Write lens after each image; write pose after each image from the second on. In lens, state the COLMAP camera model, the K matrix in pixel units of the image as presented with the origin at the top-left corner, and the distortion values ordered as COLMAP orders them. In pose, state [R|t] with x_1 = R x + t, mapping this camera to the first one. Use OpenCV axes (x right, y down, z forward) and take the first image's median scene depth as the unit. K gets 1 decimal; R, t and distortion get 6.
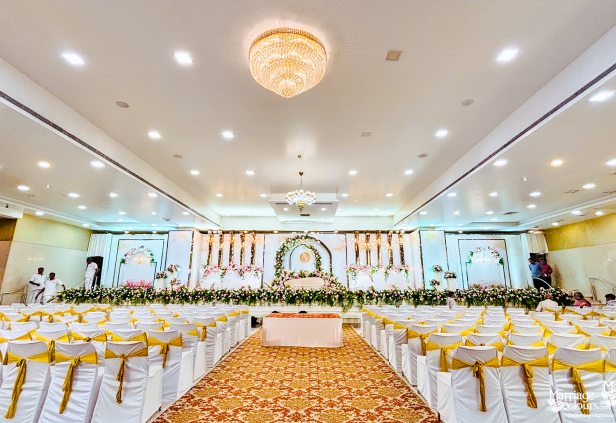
lens RADIAL K [[326.5, 0, 308.0], [0, 326.5, 211.5], [0, 0, 1]] dist [0.023383, -0.000136]
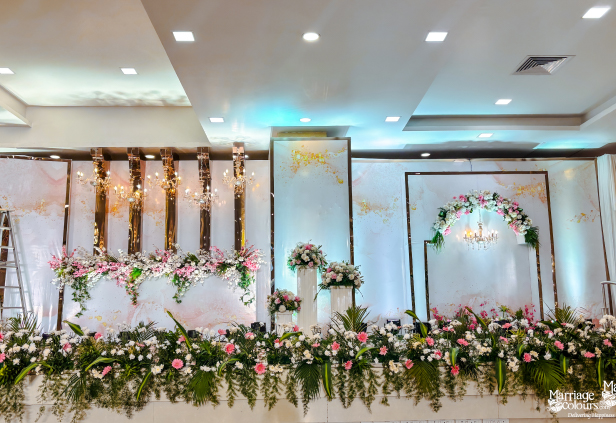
lens RADIAL K [[590.8, 0, 308.0], [0, 590.8, 211.5], [0, 0, 1]] dist [0.105276, -0.001019]
pose [[0.999093, -0.008297, 0.041771, 0.389102], [0.006250, 0.998784, 0.048908, 0.109411], [-0.042126, -0.048603, 0.997929, 0.473861]]
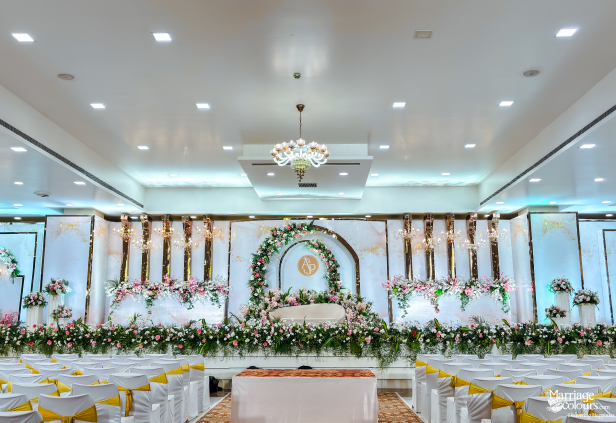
lens RADIAL K [[656.5, 0, 308.0], [0, 656.5, 211.5], [0, 0, 1]] dist [0.032115, 0.000393]
pose [[0.999962, -0.004710, -0.007286, -0.001278], [0.005130, 0.998258, 0.058780, -0.008436], [0.006996, -0.058815, 0.998244, -0.046210]]
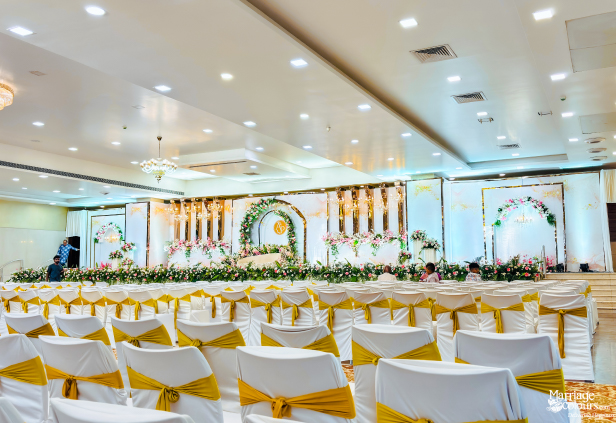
lens RADIAL K [[601.2, 0, 308.0], [0, 601.2, 211.5], [0, 0, 1]] dist [0.079630, 0.001876]
pose [[0.898005, -0.055410, -0.436483, 0.777943], [0.107720, 0.989535, 0.096002, -0.025006], [0.426596, -0.133229, 0.894576, -0.242756]]
